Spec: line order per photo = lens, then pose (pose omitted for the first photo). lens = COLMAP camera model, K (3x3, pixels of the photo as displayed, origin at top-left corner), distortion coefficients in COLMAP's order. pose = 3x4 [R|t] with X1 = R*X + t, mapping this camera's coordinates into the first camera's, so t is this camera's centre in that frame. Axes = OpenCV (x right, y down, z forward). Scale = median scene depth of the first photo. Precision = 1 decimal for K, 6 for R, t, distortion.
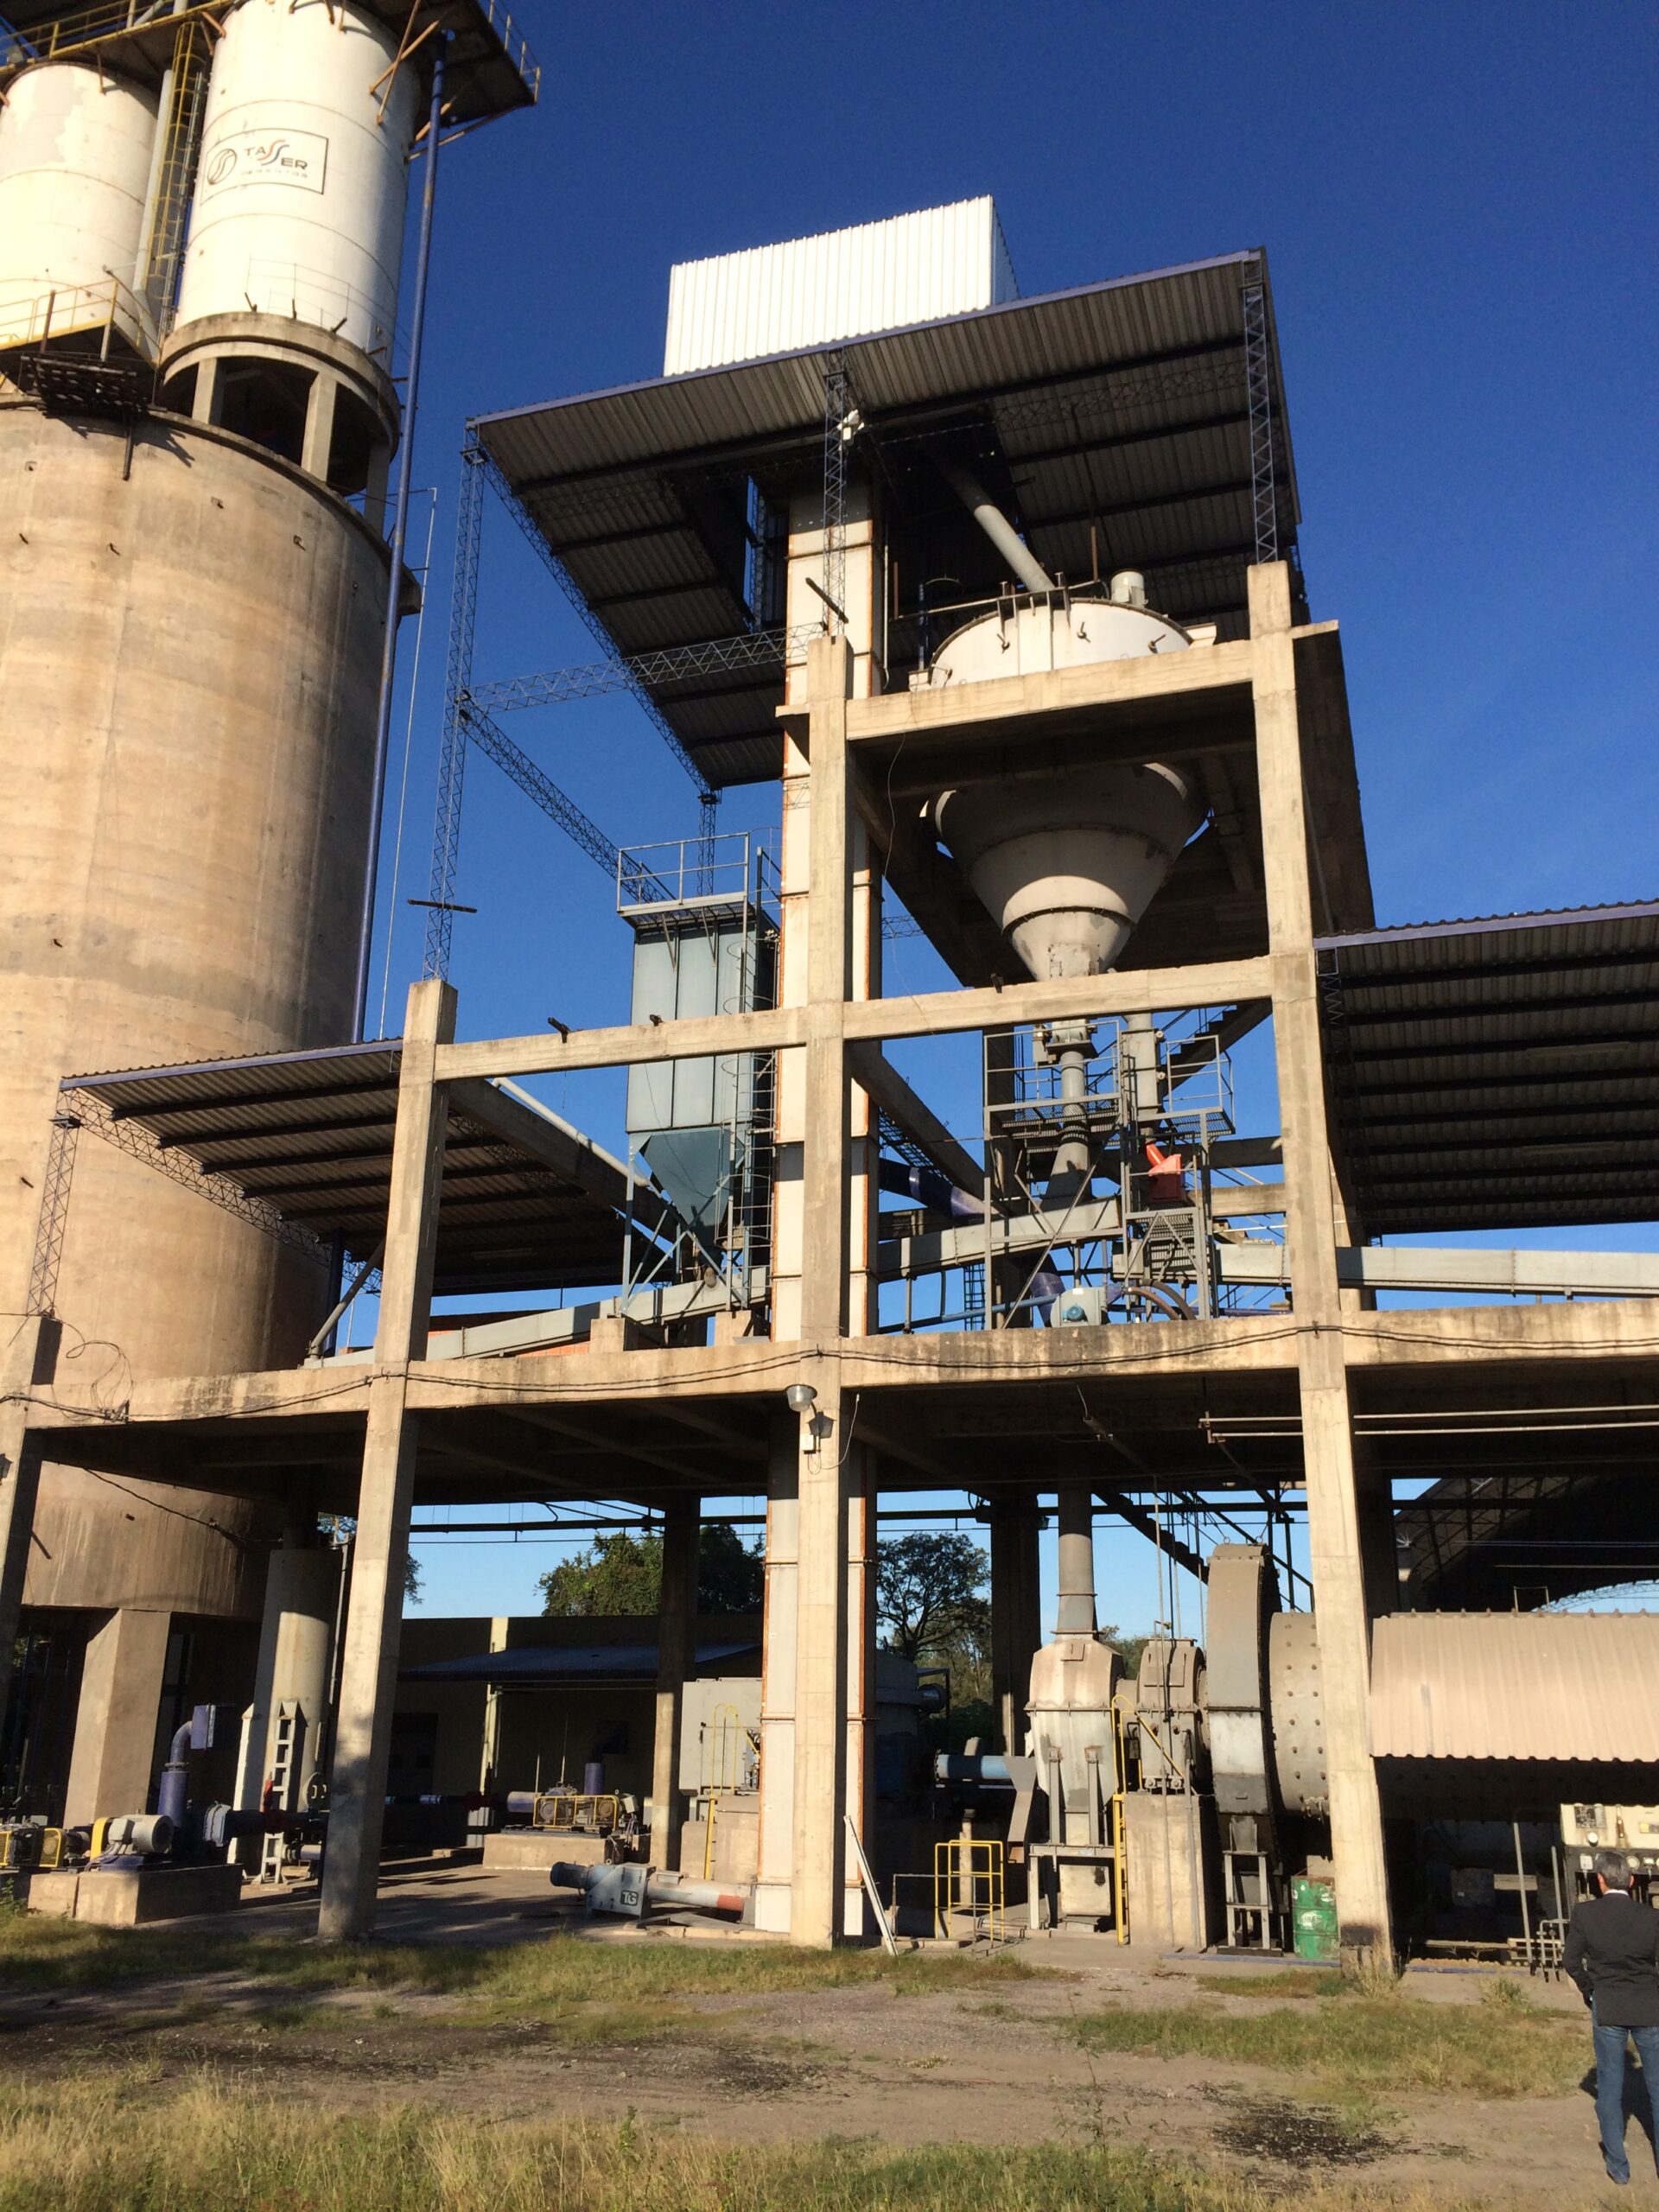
lens RADIAL K [[1888.7, 0, 839.1], [0, 1888.7, 1098.5], [0, 0, 1]] dist [0.091145, -0.109803]
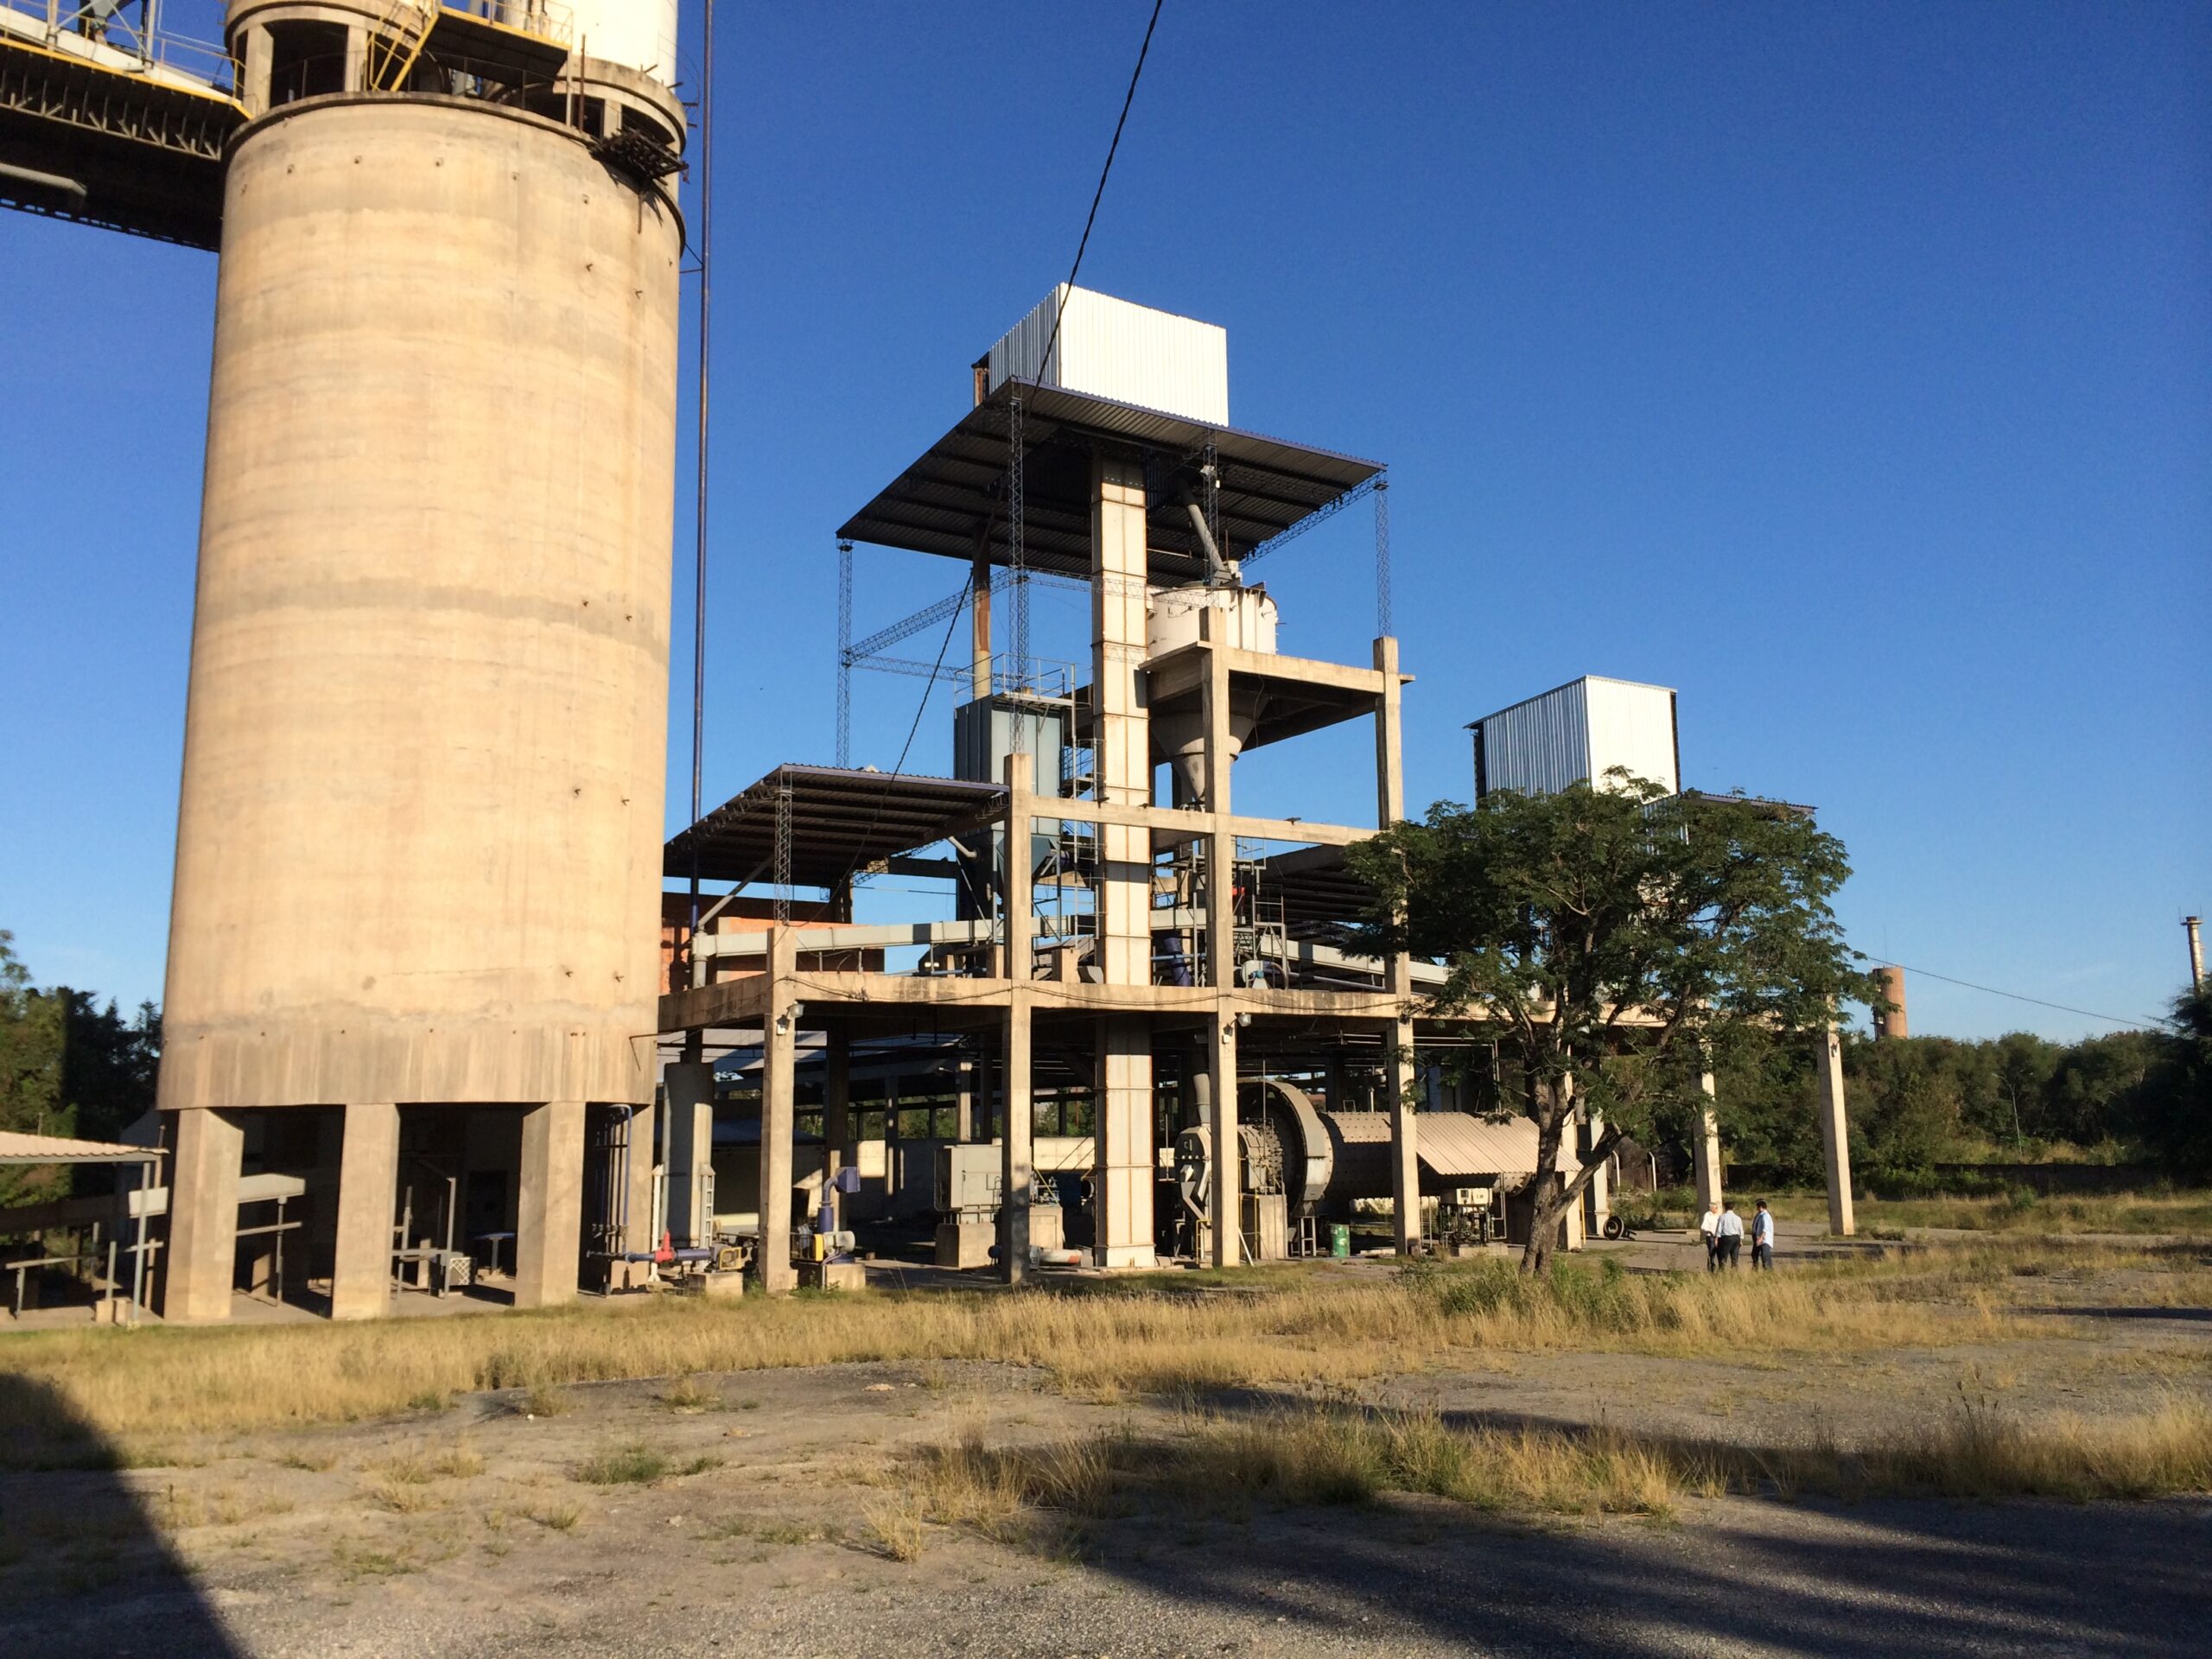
lens RADIAL K [[1888.7, 0, 1111.4], [0, 1888.7, 812.1], [0, 0, 1]] dist [0.091145, -0.109803]
pose [[0.626932, 0.113907, 0.770702, -1.297397], [-0.228741, 0.972566, 0.042330, -0.089301], [-0.744737, -0.202829, 0.635788, -0.127832]]
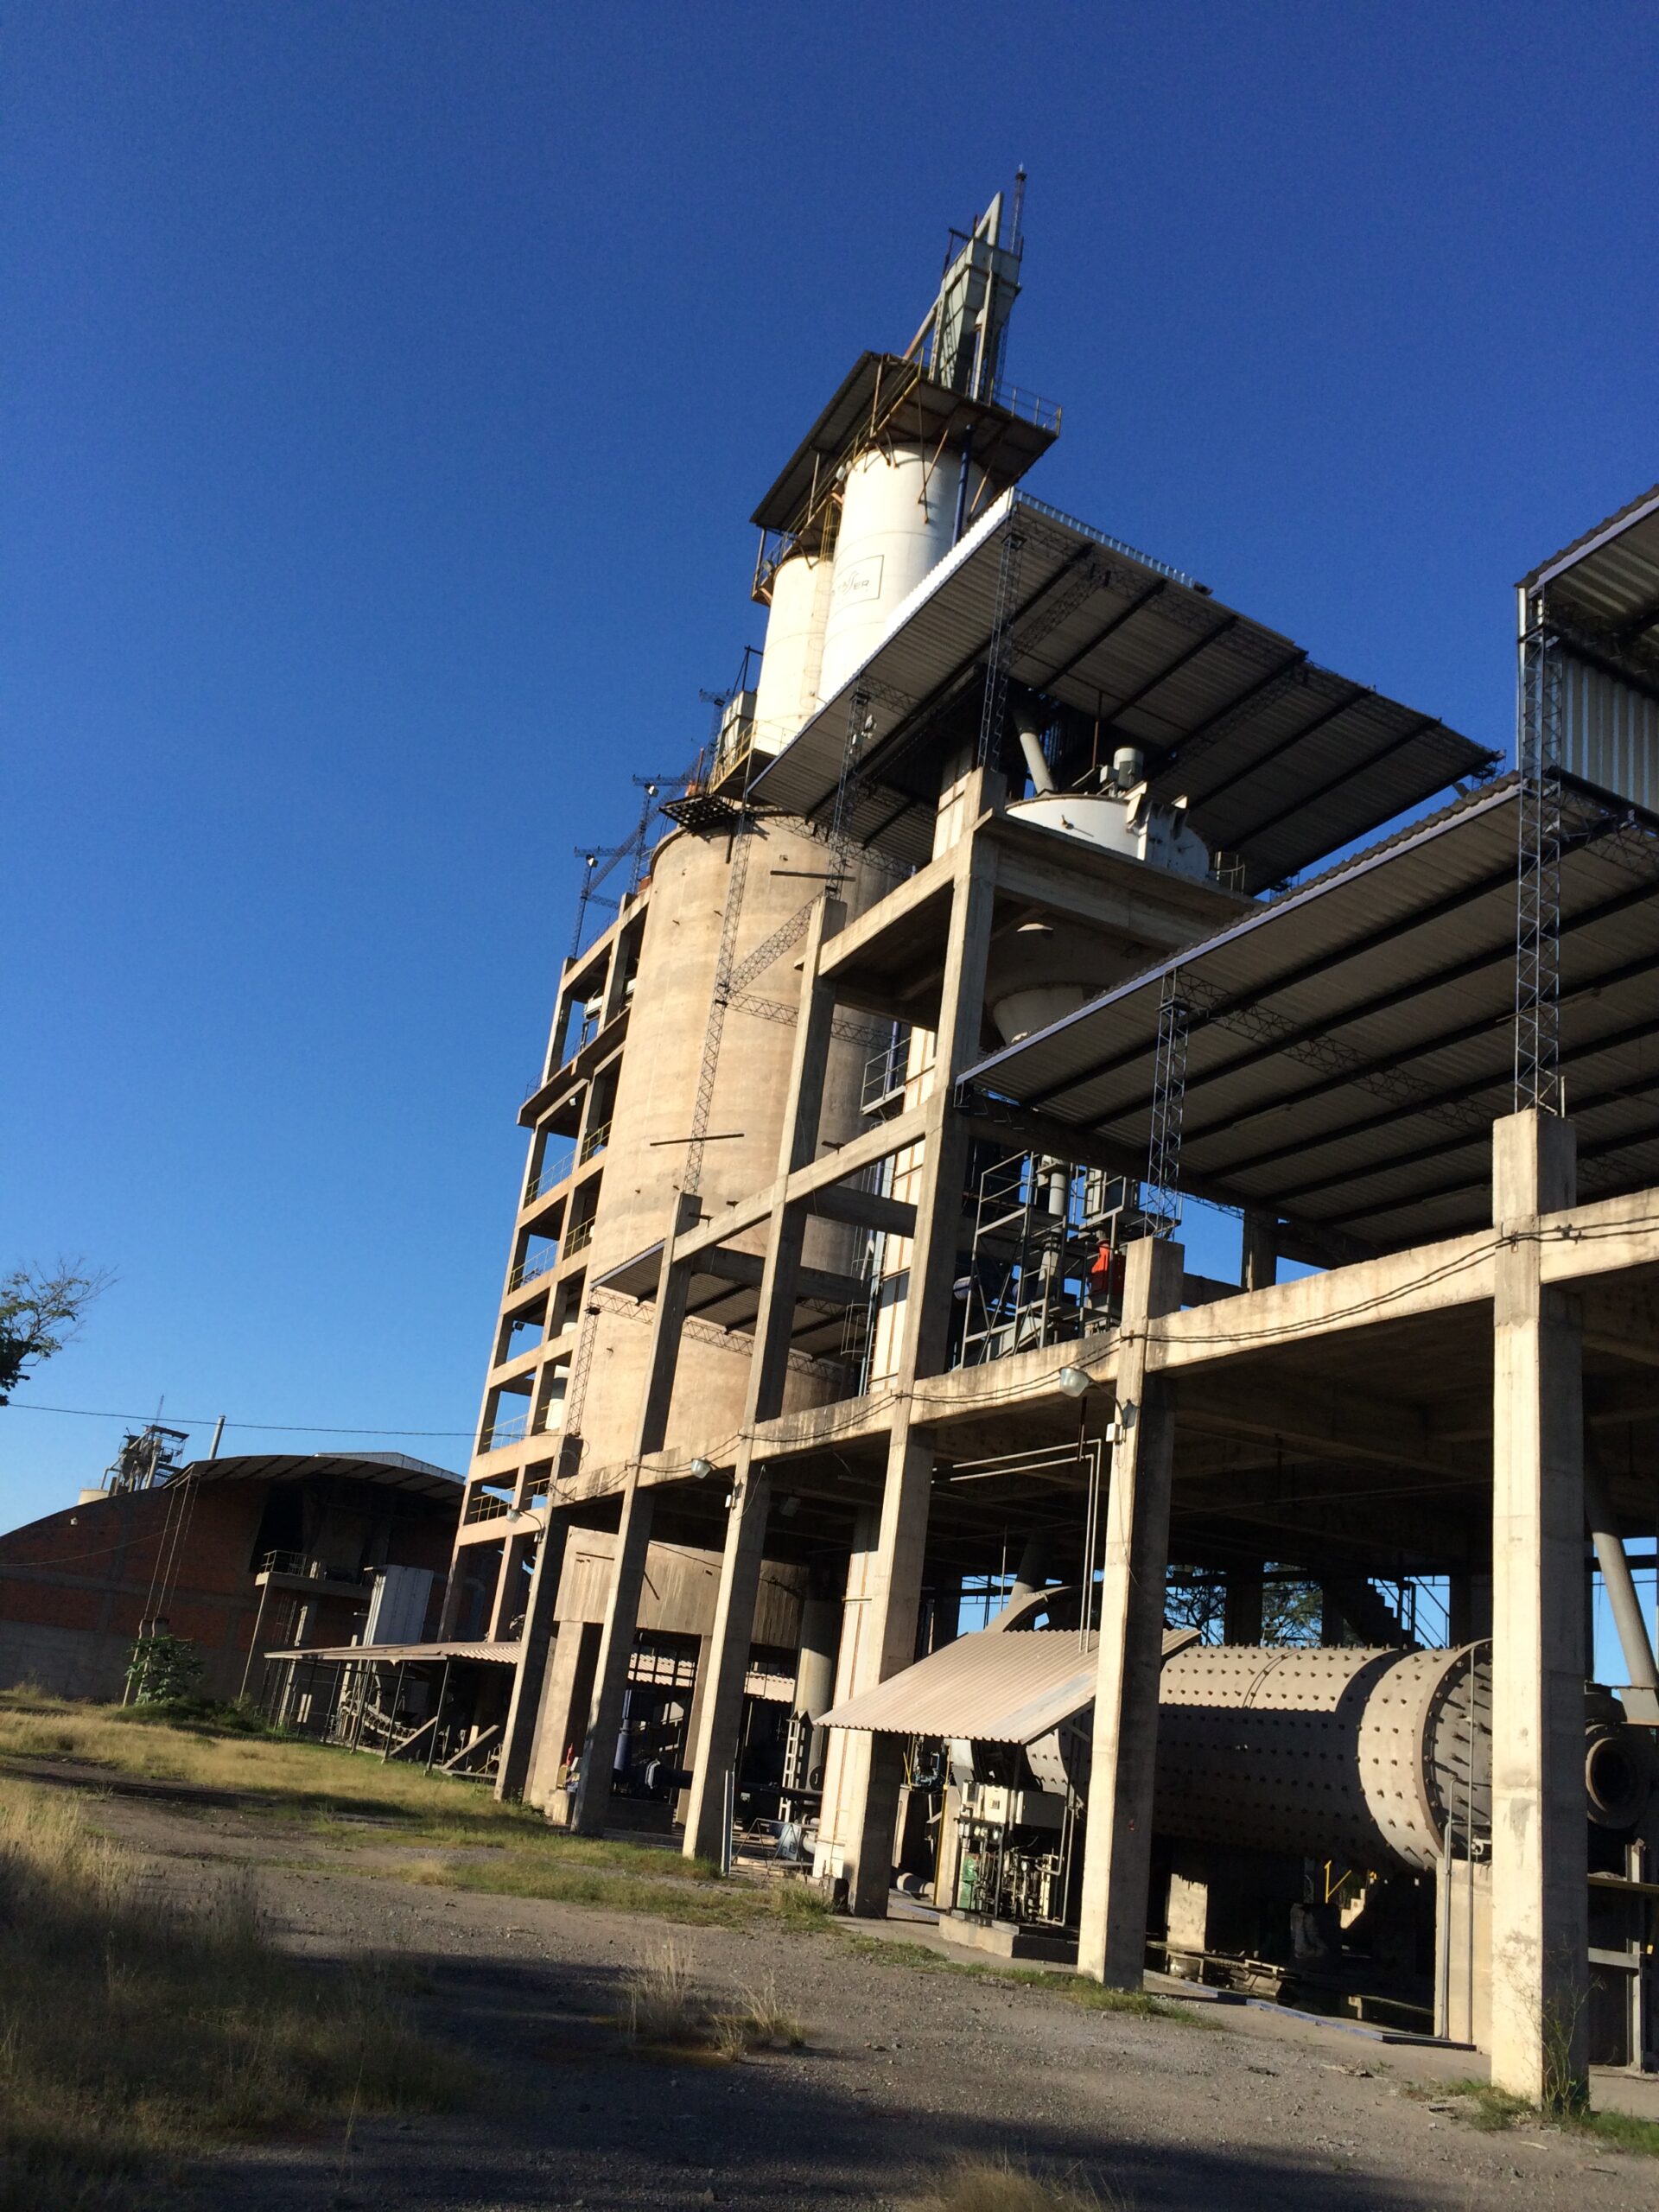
lens RADIAL K [[1879.5, 0, 795.7], [0, 1879.5, 1103.6], [0, 0, 1]] dist [0.074179, -0.083712]
pose [[0.668227, -0.173095, -0.723541, 0.795599], [0.119979, 0.984899, -0.124814, 0.053599], [0.734219, -0.003406, 0.678904, 0.067473]]
